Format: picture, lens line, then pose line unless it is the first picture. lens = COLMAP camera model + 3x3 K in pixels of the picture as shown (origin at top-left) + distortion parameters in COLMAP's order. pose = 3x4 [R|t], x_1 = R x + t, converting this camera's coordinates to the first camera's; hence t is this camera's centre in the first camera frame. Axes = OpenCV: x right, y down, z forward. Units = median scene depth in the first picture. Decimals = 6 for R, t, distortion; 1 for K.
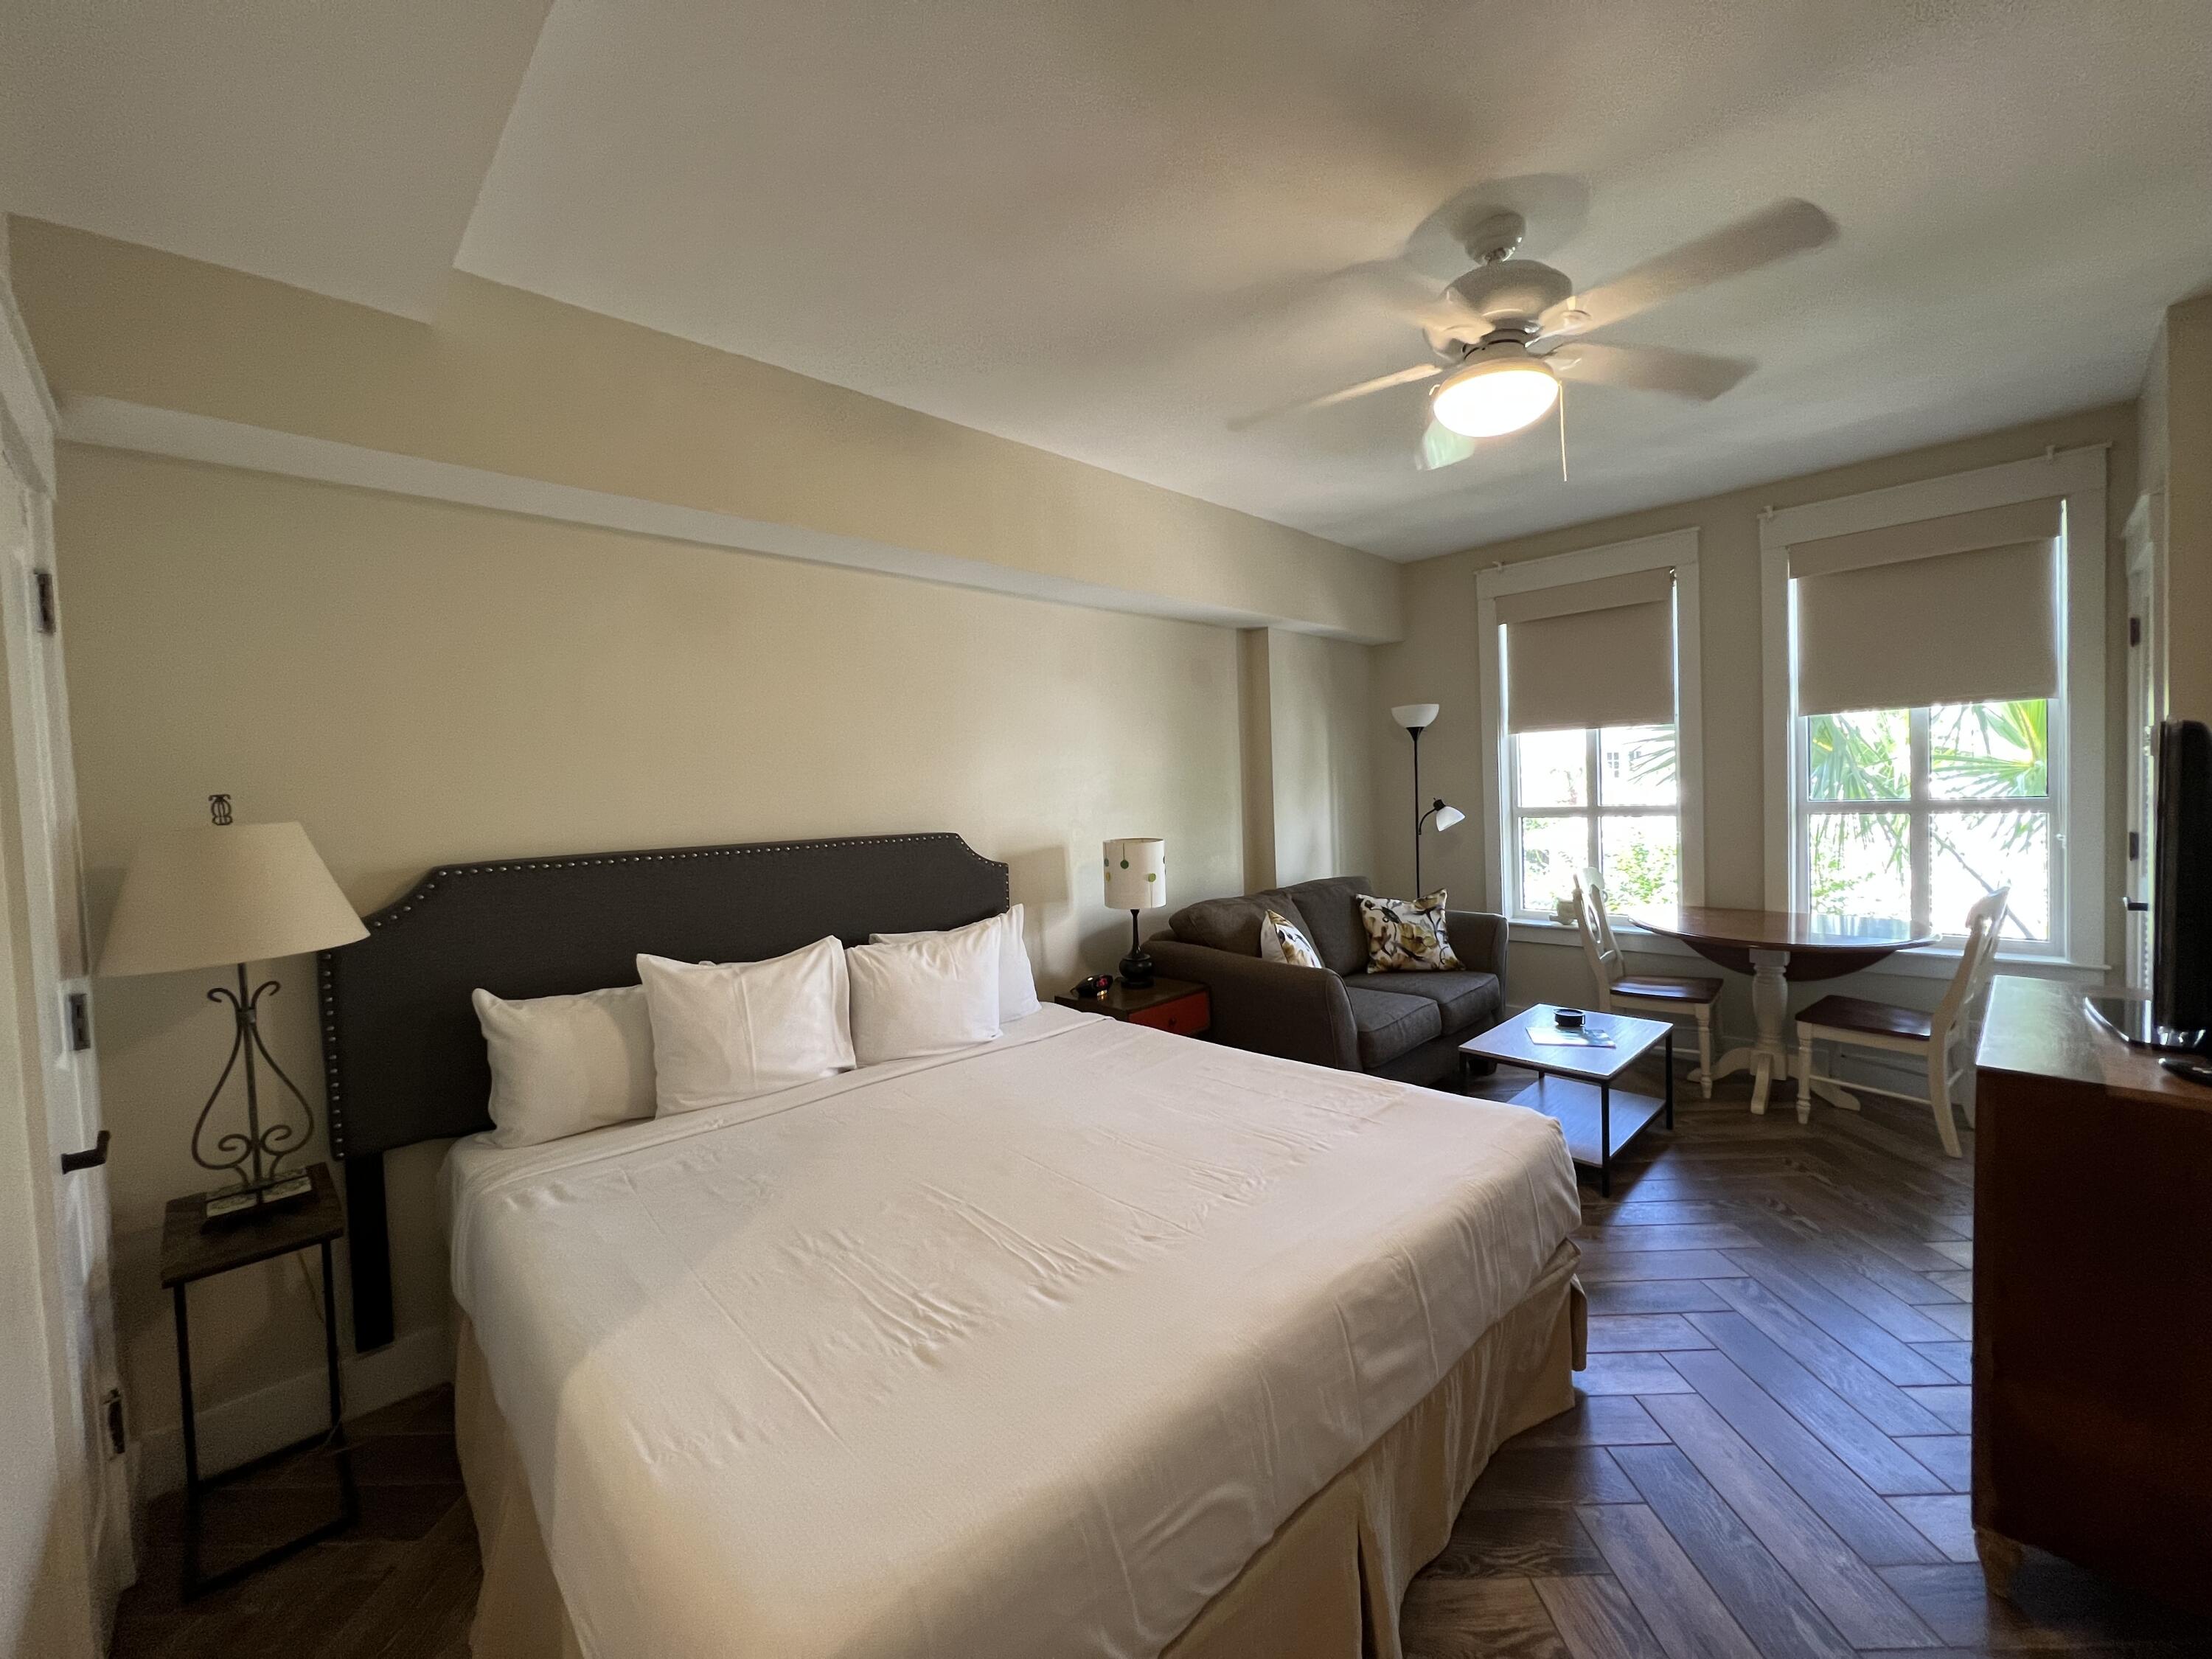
lens RADIAL K [[884.3, 0, 1099.6], [0, 884.3, 822.6], [0, 0, 1]] dist [-0.001641, 0.000457]
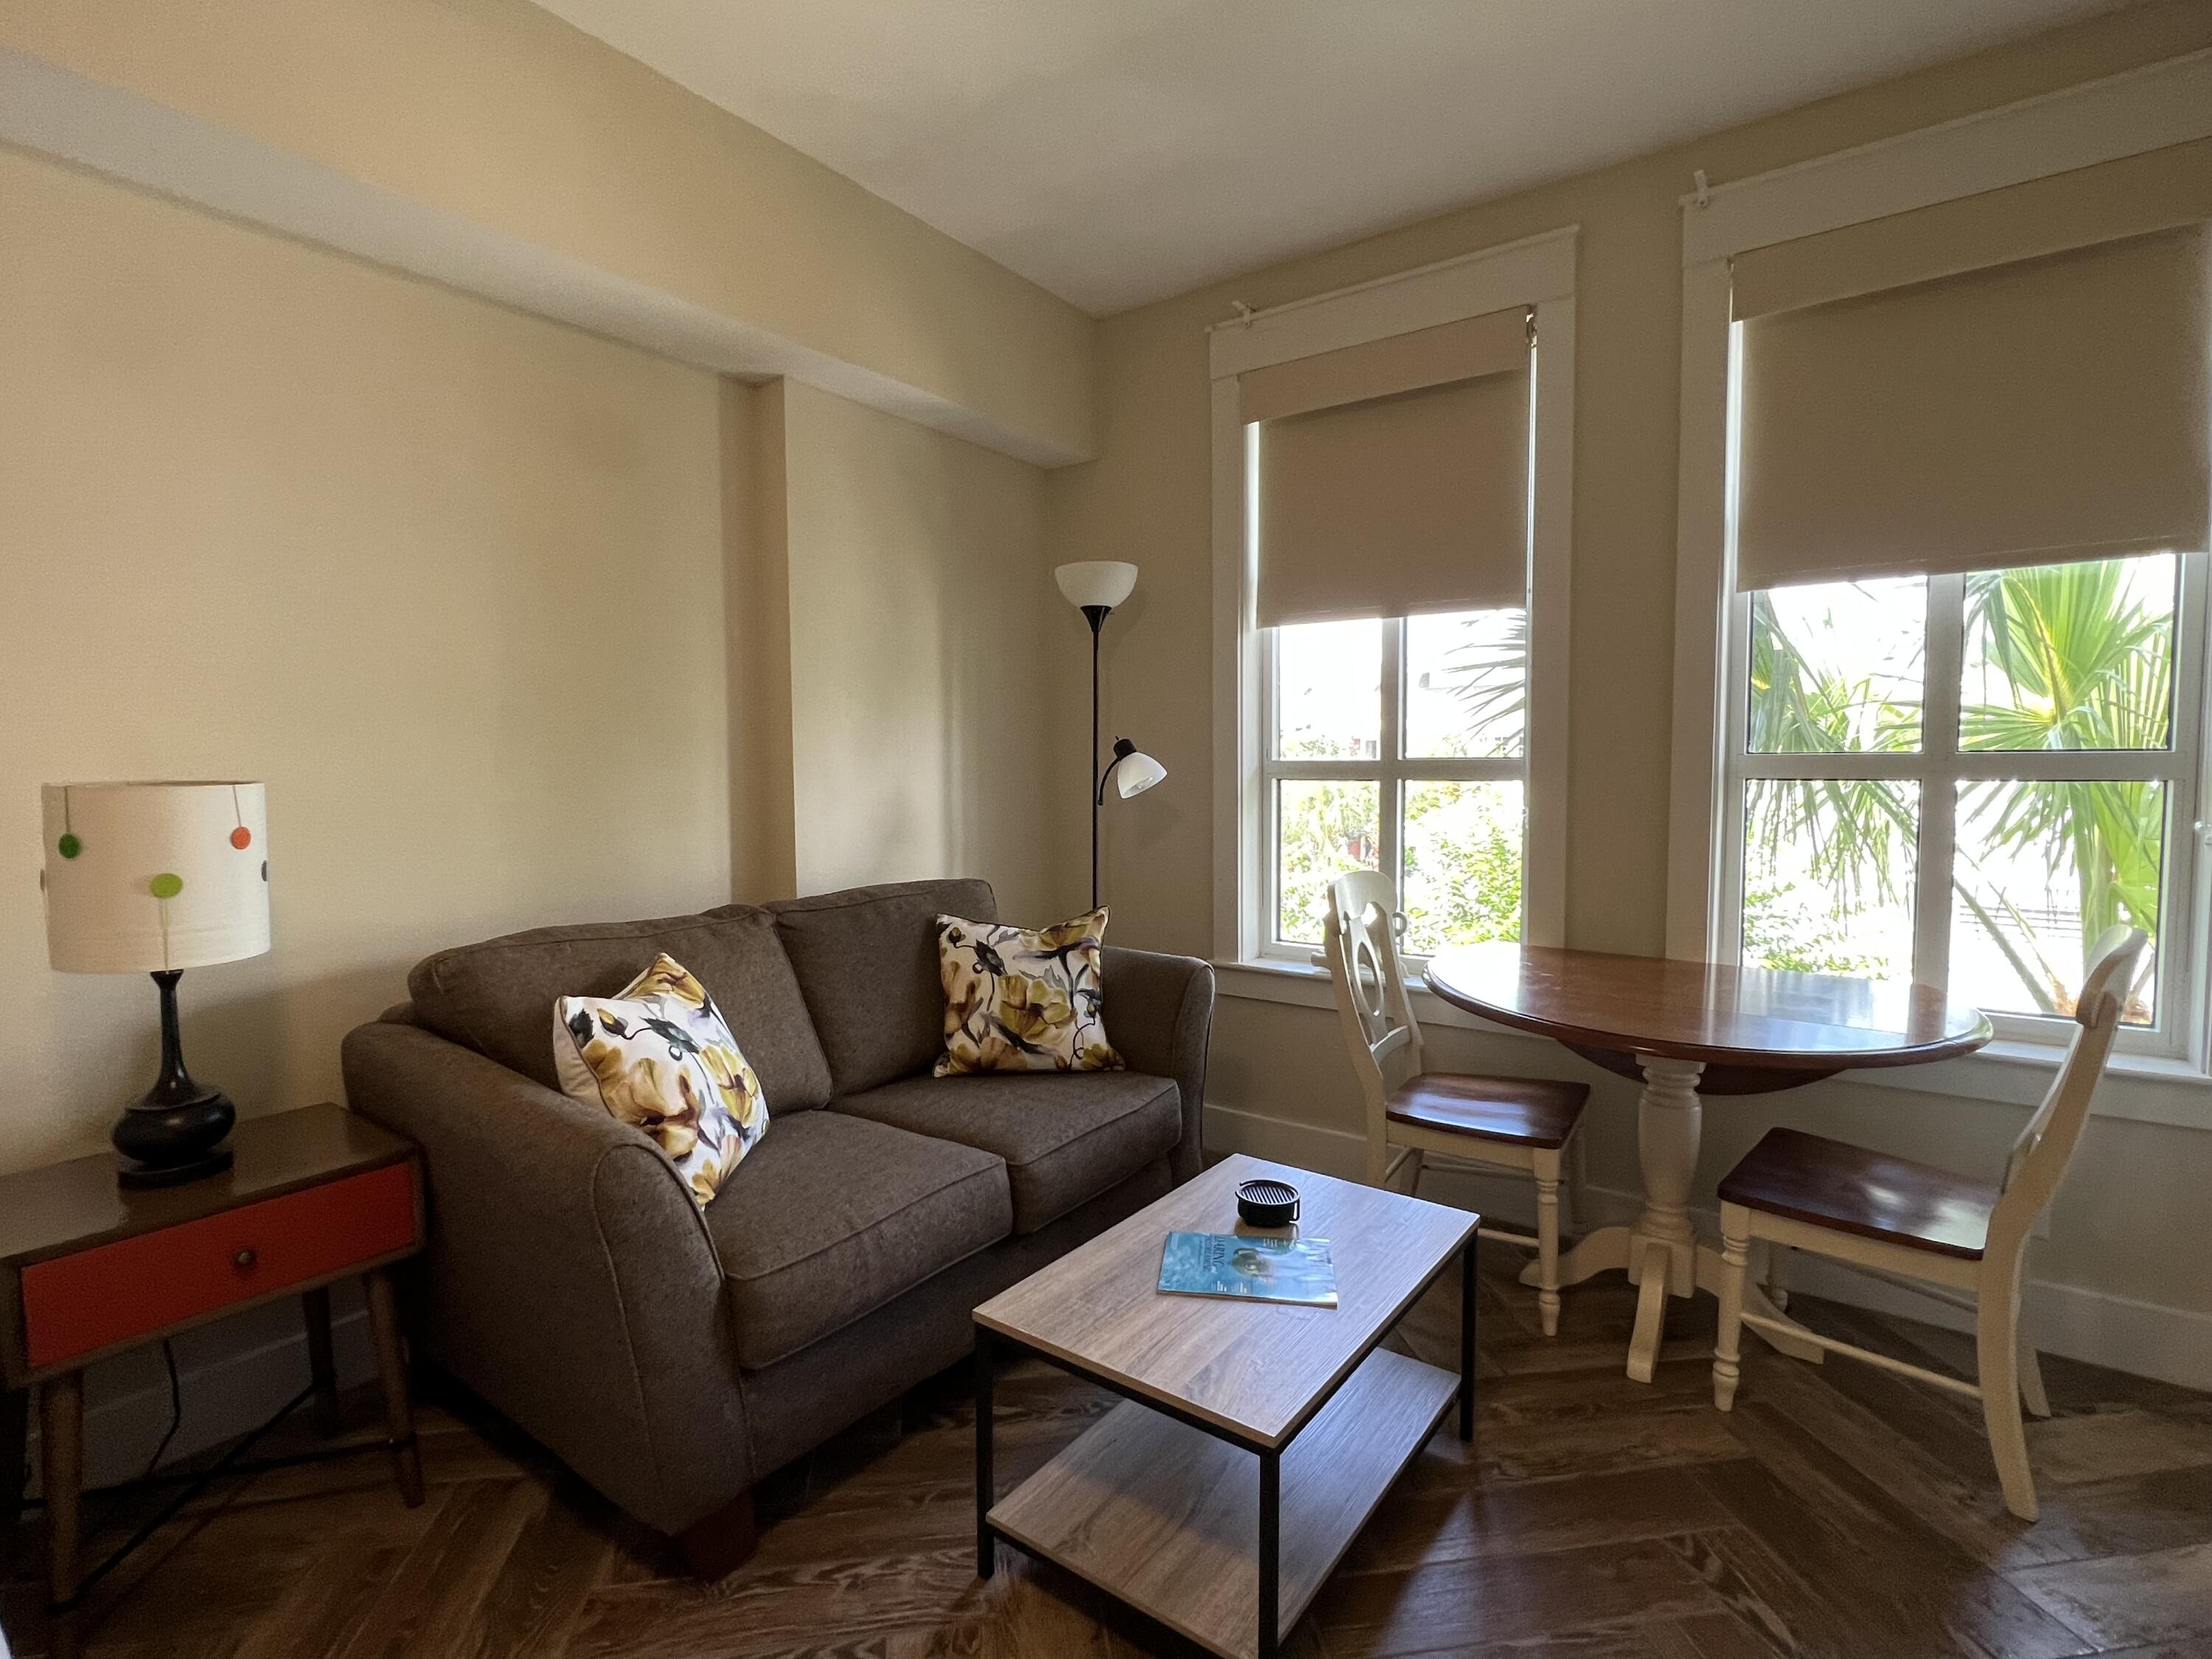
lens RADIAL K [[1073.4, 0, 1096.2], [0, 1073.4, 824.3], [0, 0, 1]] dist [-0.002135, 0.000279]
pose [[0.986152, 0.025368, 0.163895, 0.370998], [-0.028222, 0.999487, 0.015110, 0.023137], [-0.163427, -0.019527, 0.986362, 0.508055]]
